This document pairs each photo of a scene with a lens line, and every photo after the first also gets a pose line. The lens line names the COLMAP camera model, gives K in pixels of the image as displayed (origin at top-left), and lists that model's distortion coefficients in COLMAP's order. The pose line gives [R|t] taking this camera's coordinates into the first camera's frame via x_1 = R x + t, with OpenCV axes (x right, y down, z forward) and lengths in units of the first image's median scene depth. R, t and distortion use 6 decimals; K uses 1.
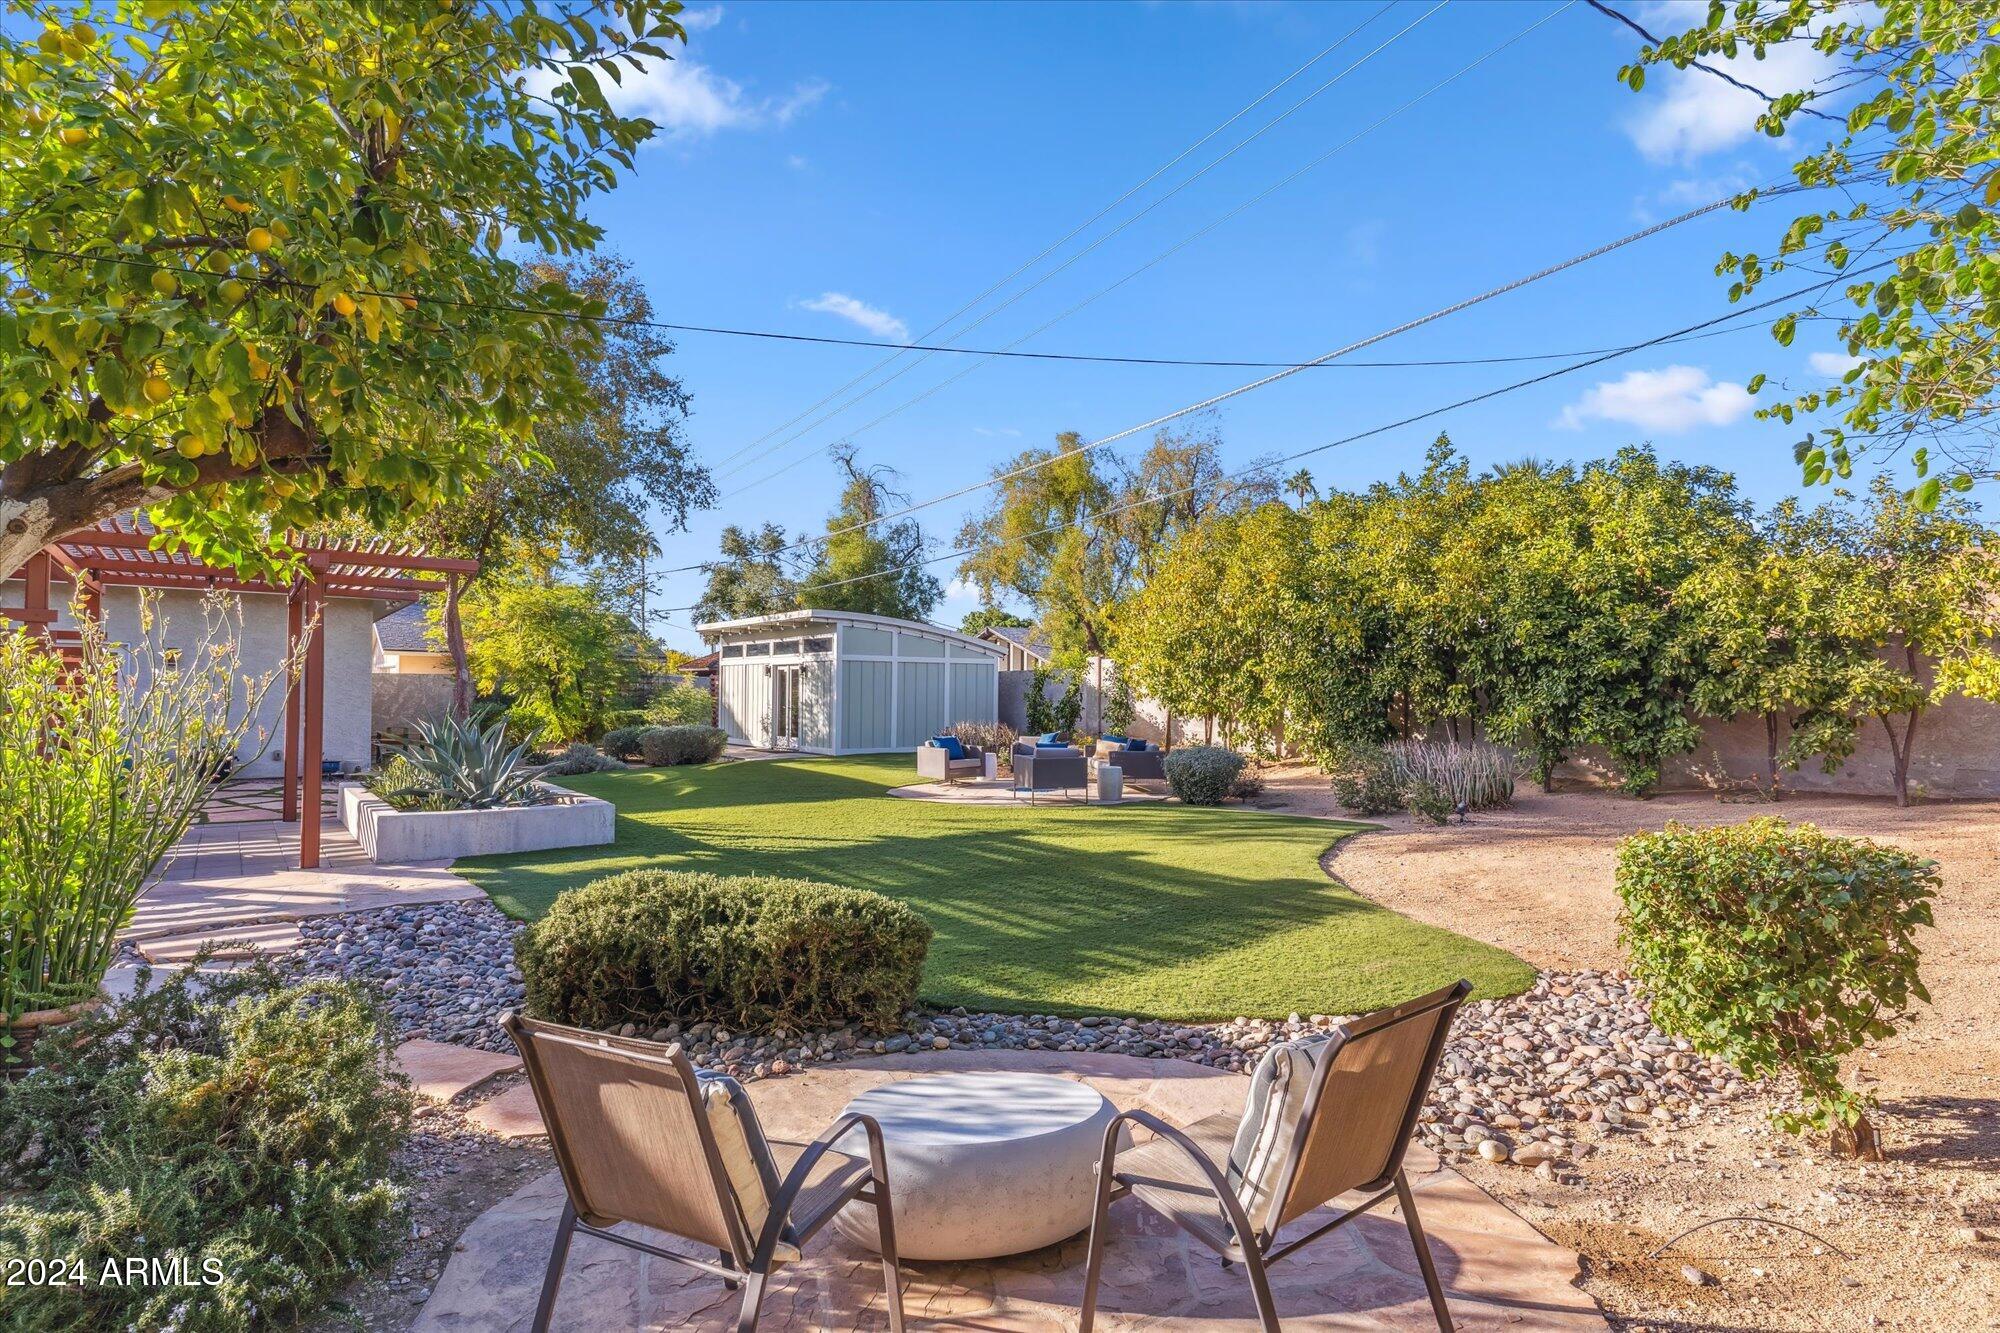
lens RADIAL K [[968.5, 0, 998.8], [0, 968.5, 685.0], [0, 0, 1]] dist [0.003643, -0.000174]
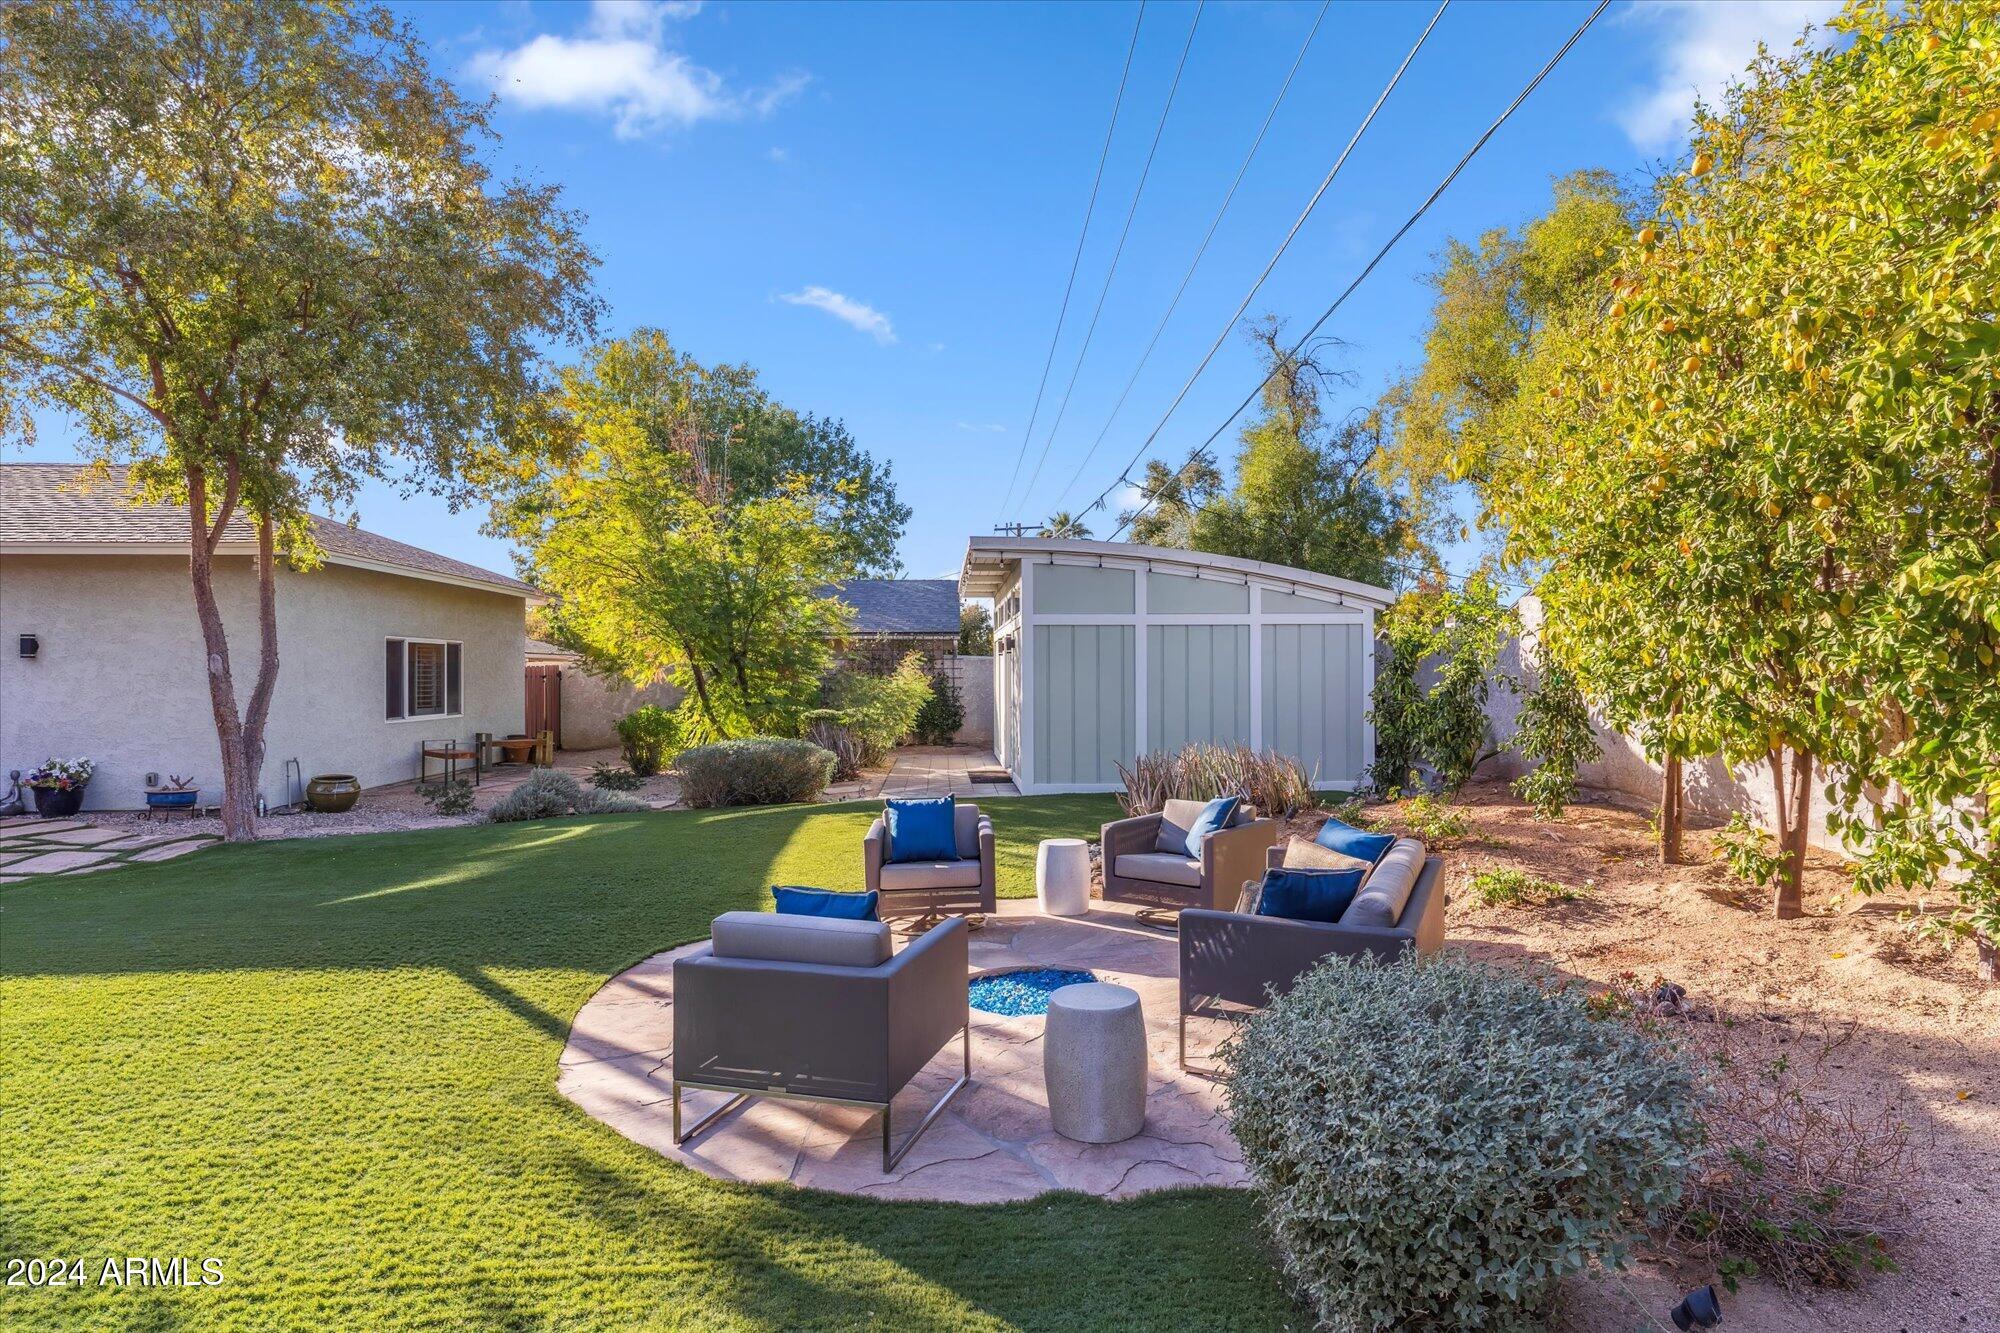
lens RADIAL K [[1068.3, 0, 1004.9], [0, 1068.3, 662.7], [0, 0, 1]] dist [-0.000003, -0.001254]
pose [[0.846985, -0.014384, -0.531423, 0.131985], [0.011670, 0.999896, -0.008464, 0.001291], [0.531489, 0.000967, 0.847064, 0.418337]]
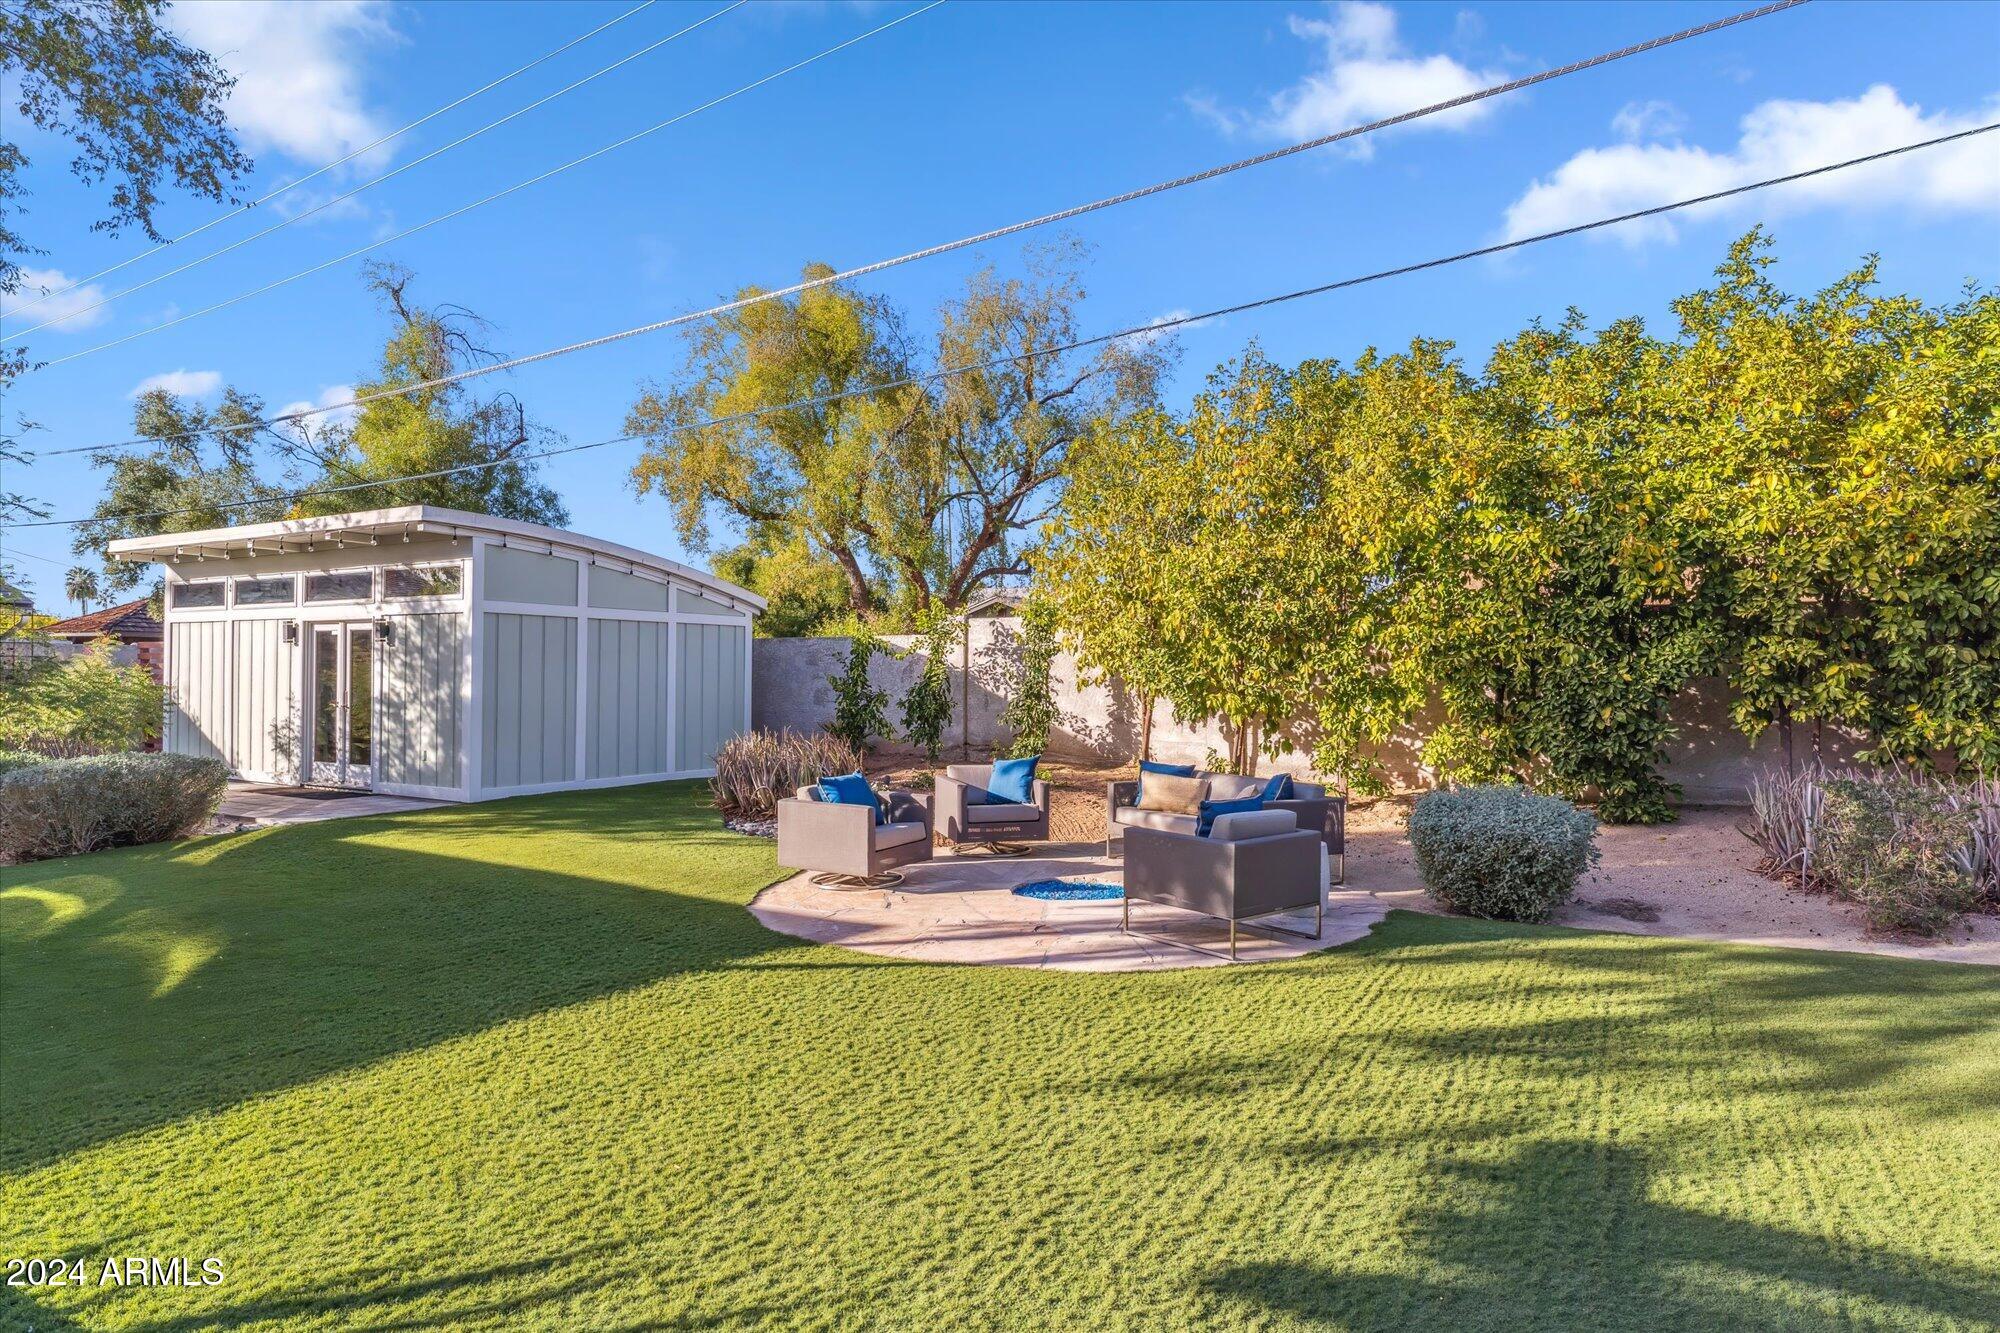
lens RADIAL K [[1149.7, 0, 1000.0], [0, 1149.7, 666.5], [0, 0, 1]] dist [-0.001902, -0.000784]
pose [[0.925824, 0.001503, 0.377951, -0.123133], [-0.002465, 0.999995, 0.002061, 0.000718], [-0.377946, -0.002840, 0.925823, 0.308361]]
